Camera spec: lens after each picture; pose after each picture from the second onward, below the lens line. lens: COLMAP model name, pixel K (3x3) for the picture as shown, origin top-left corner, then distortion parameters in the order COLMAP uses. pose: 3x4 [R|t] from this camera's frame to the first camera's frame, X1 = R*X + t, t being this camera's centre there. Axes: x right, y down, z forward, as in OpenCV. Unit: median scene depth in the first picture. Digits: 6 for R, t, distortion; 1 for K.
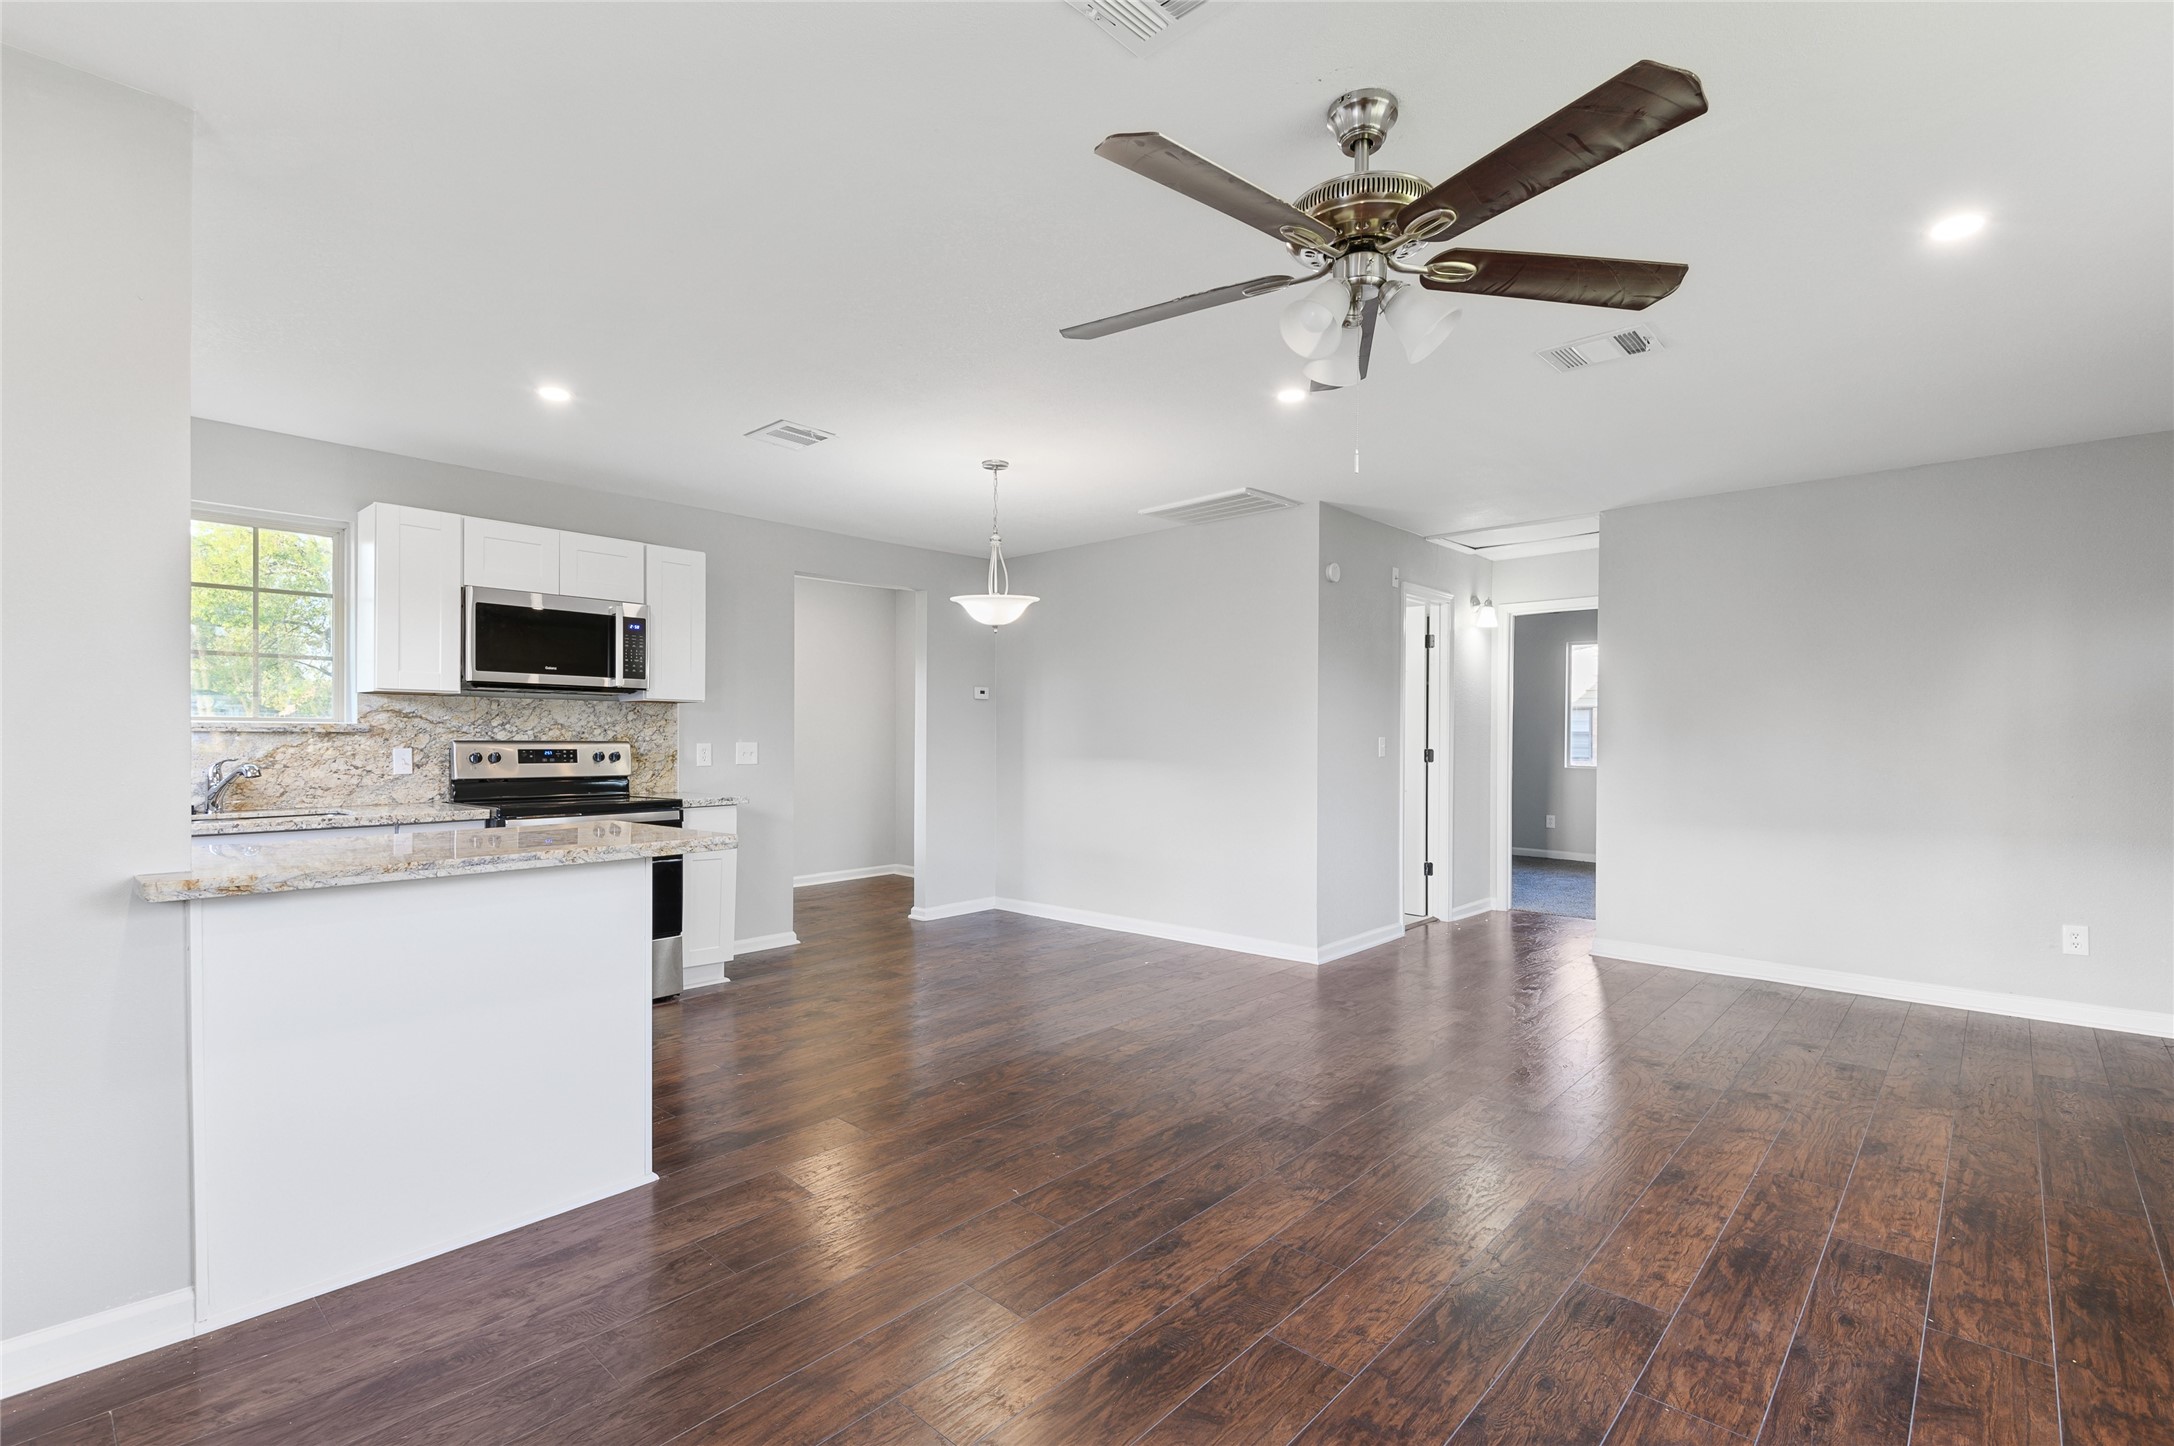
lens RADIAL K [[990.3, 0, 1077.2], [0, 990.3, 729.0], [0, 0, 1]] dist [0.025402, -0.014988]
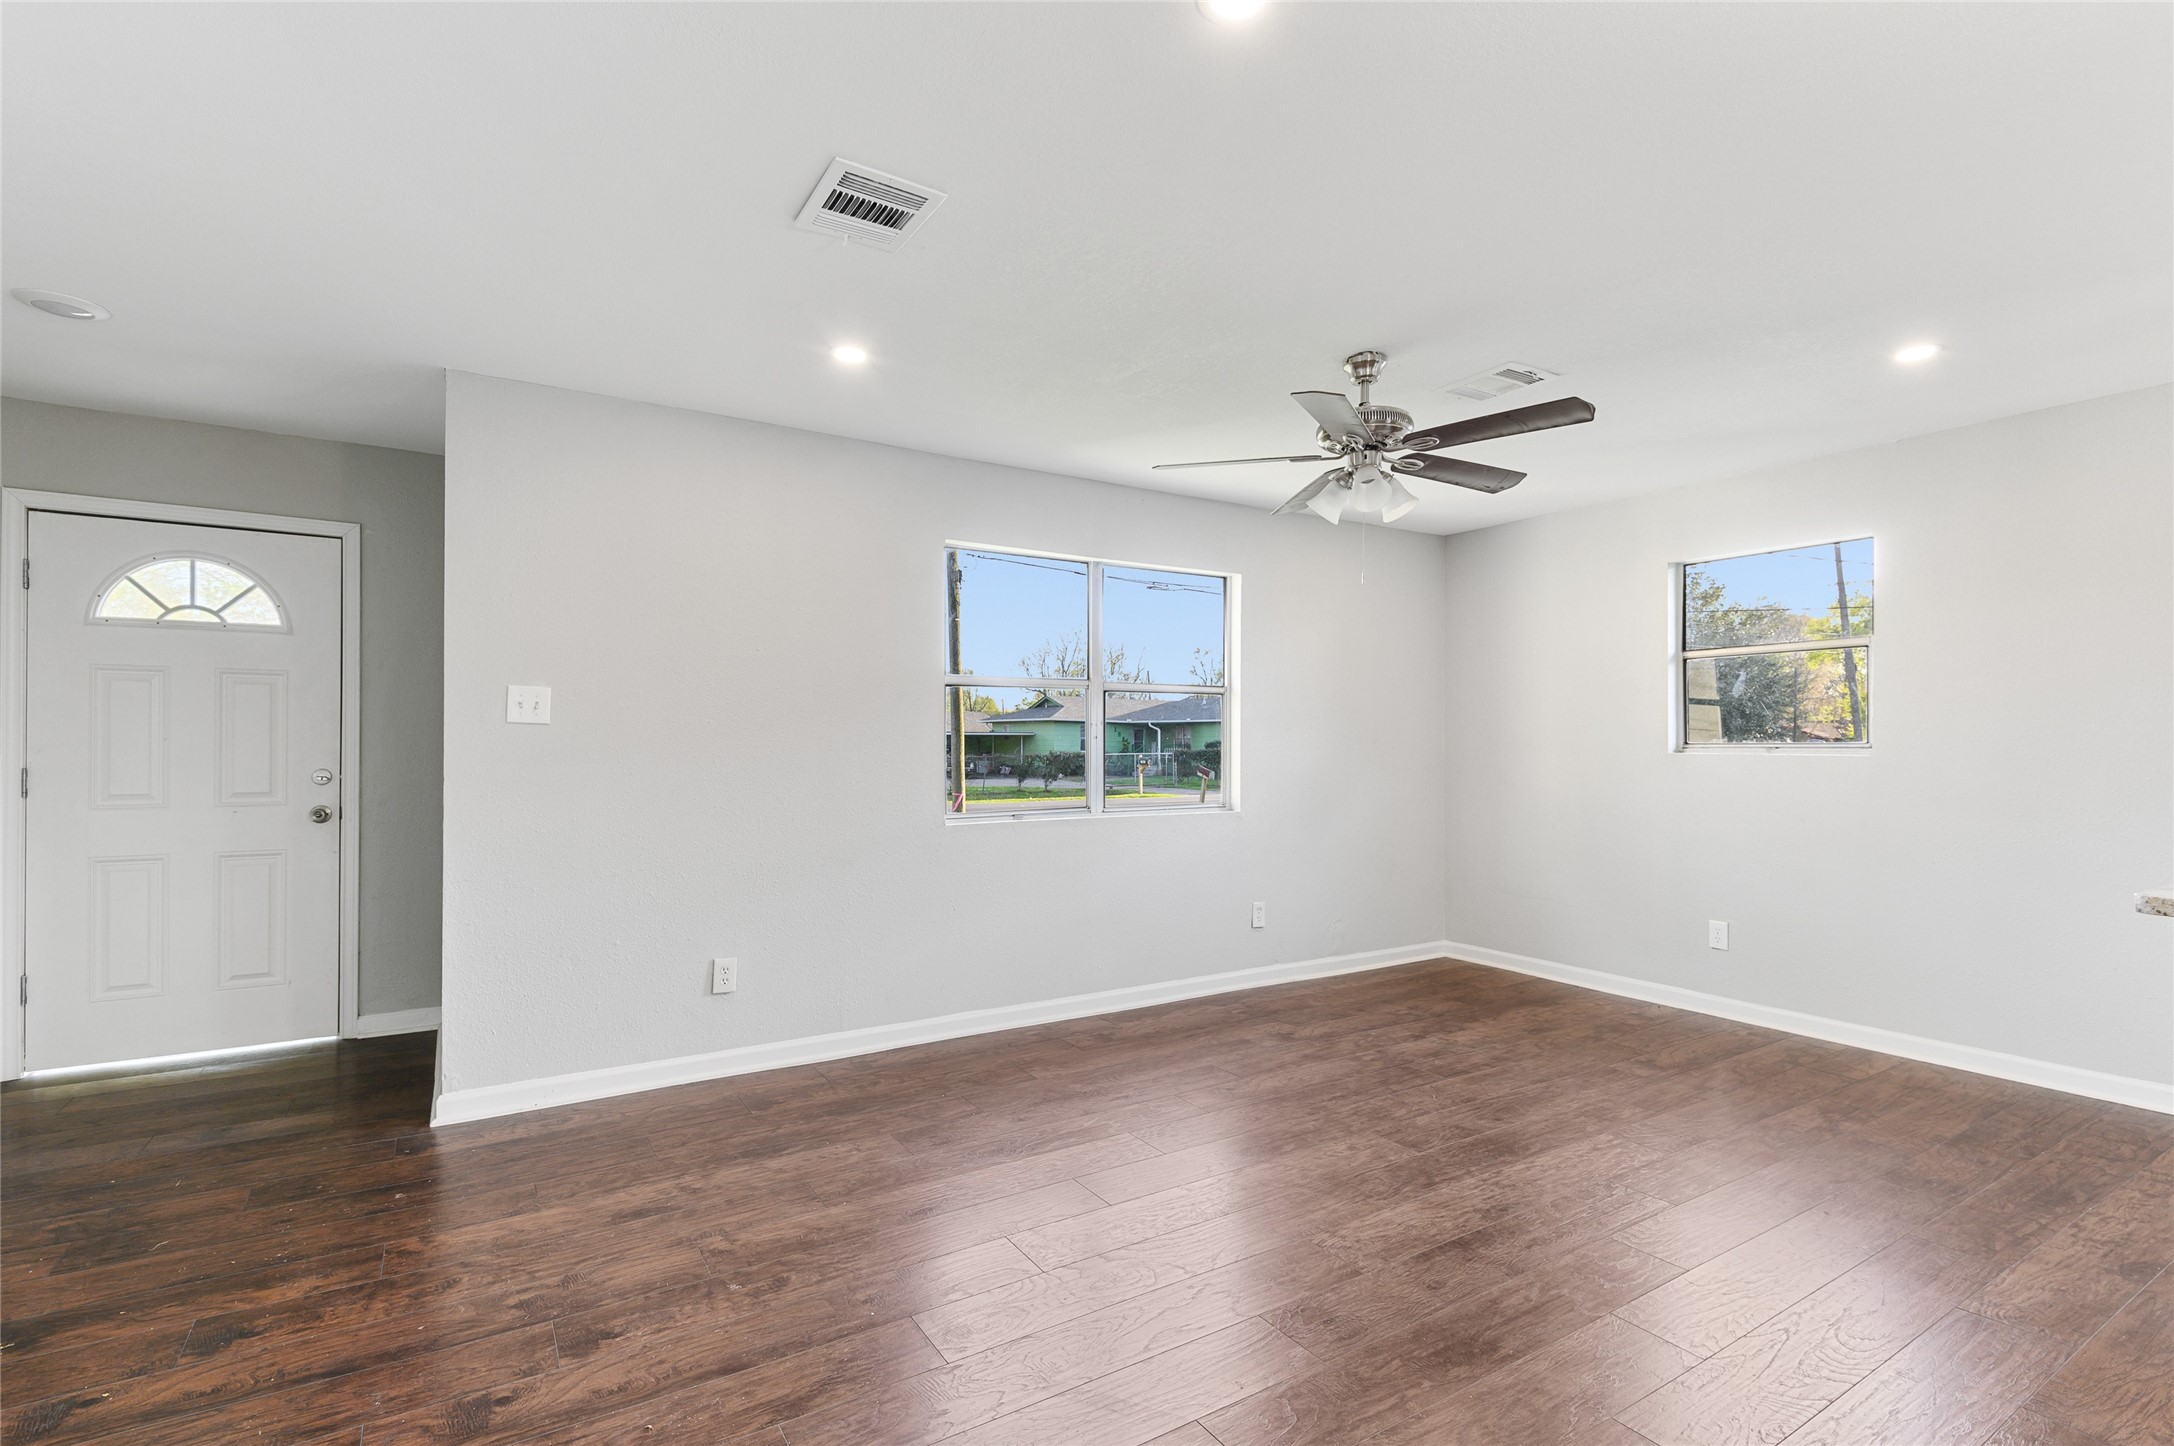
lens RADIAL K [[990.3, 0, 1077.2], [0, 990.3, 723.6], [0, 0, 1]] dist [0.025402, -0.014988]
pose [[-0.963432, -0.001034, 0.267952, 0.127630], [-0.007631, 0.999693, -0.023581, 0.002770], [-0.267846, -0.024764, -0.963144, 1.163920]]
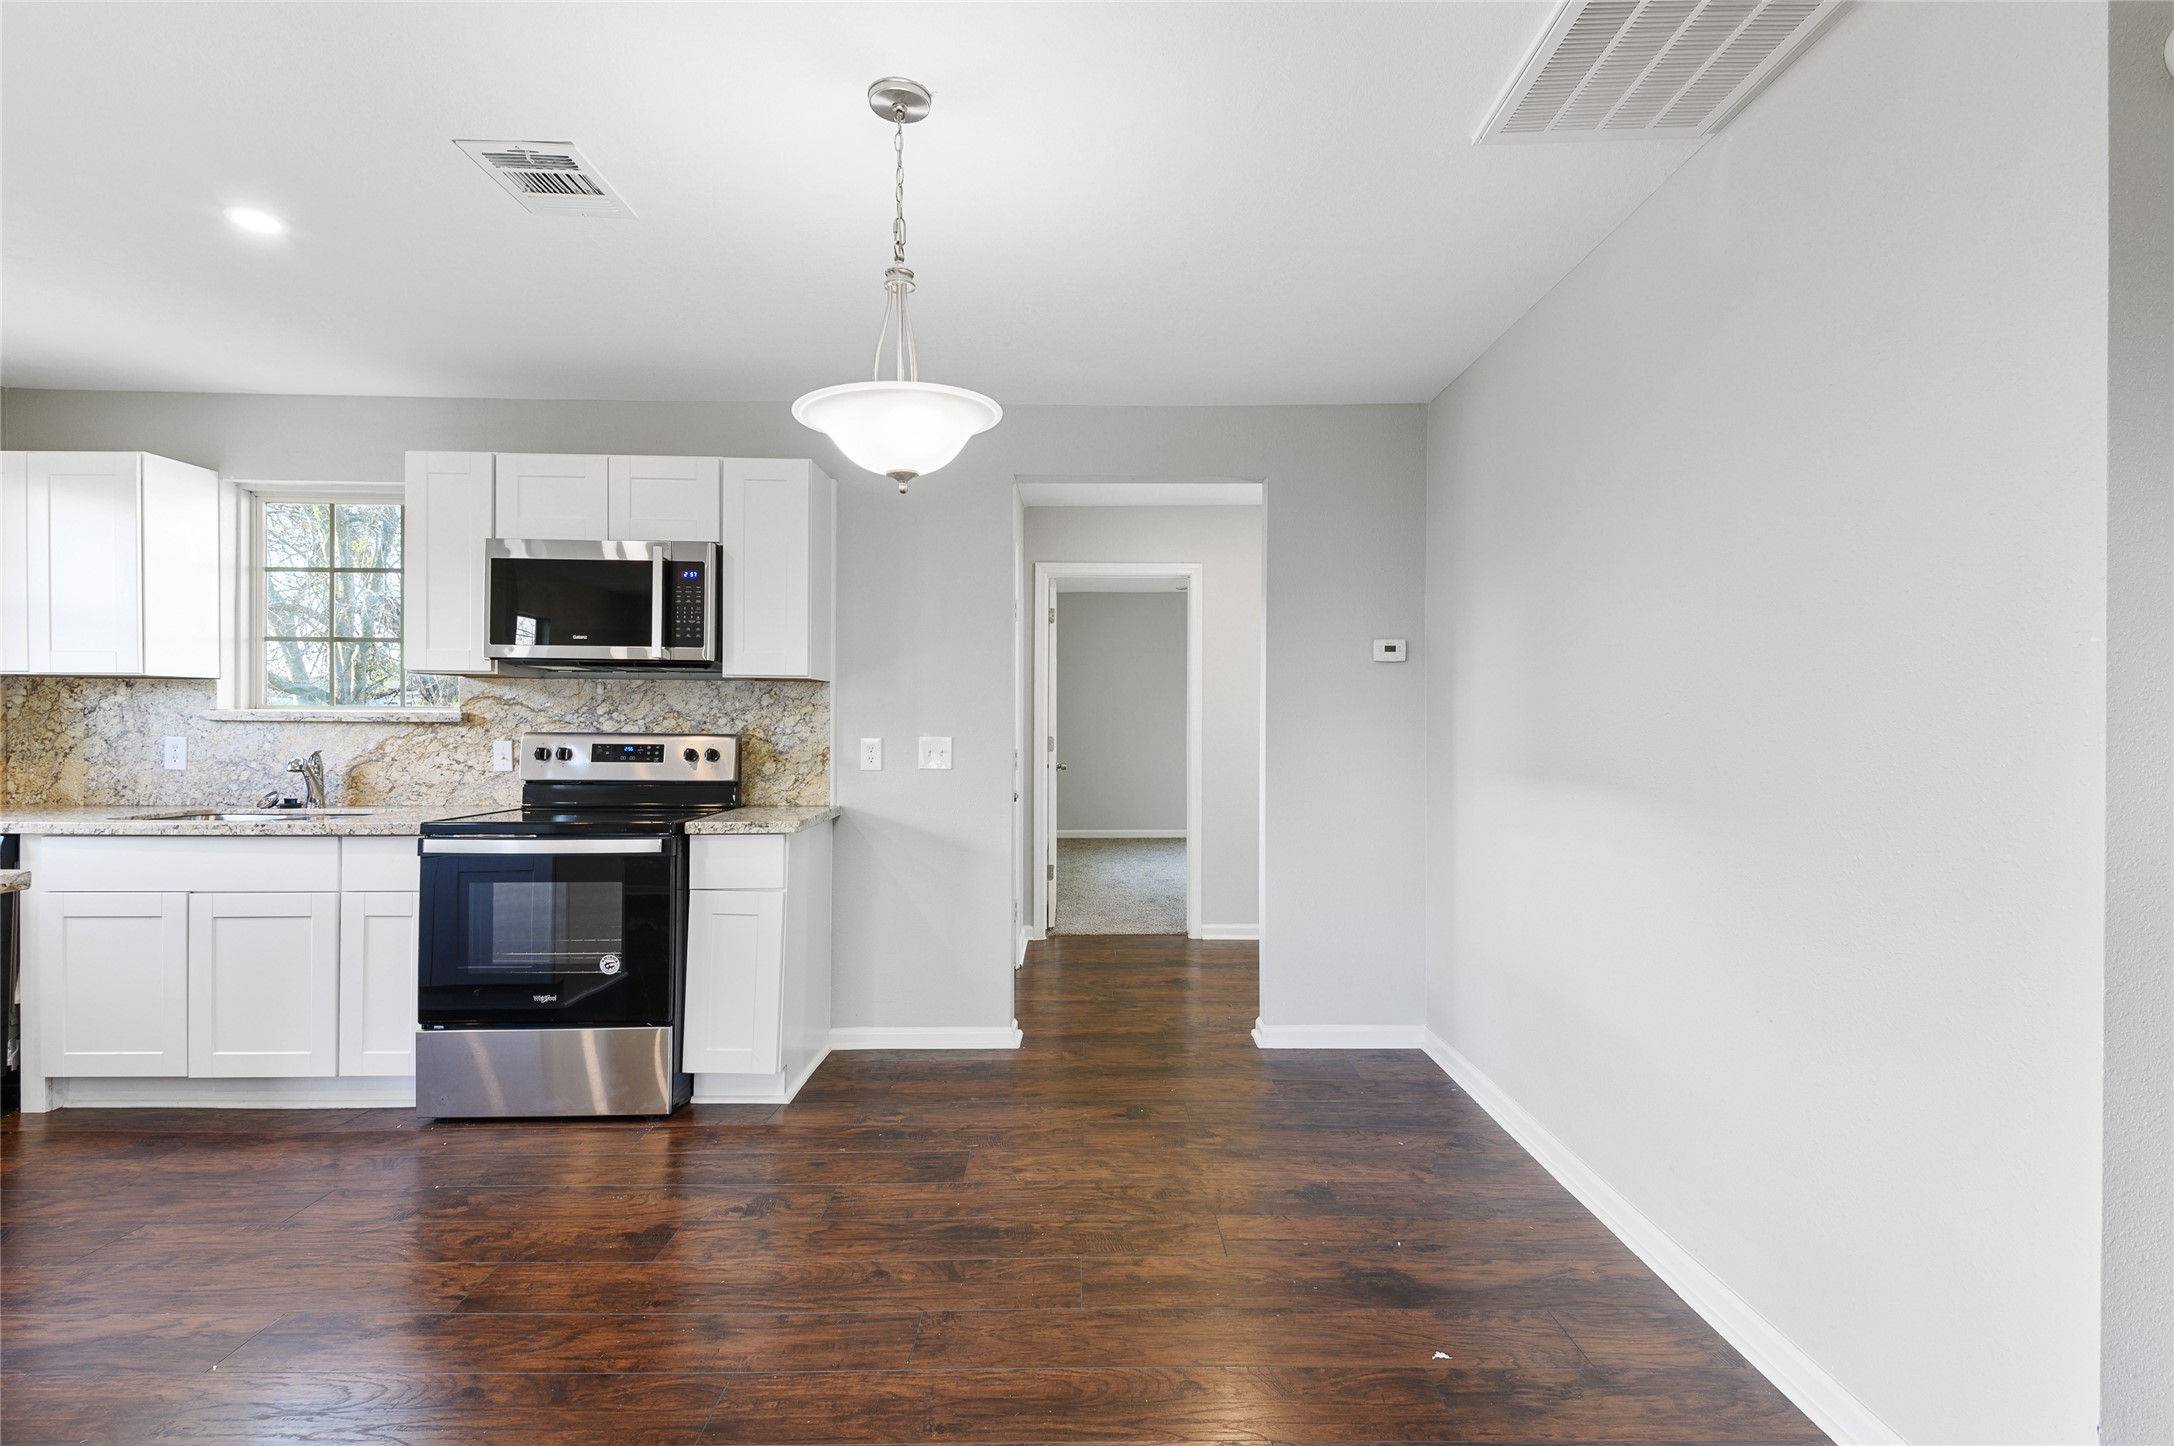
lens RADIAL K [[990.3, 0, 1085.4], [0, 990.3, 724.2], [0, 0, 1]] dist [0.025402, -0.014988]
pose [[0.693969, 0.002093, -0.720002, 0.284717], [0.002832, 0.999980, 0.005636, 0.001648], [0.719999, -0.005950, 0.693949, 0.761304]]
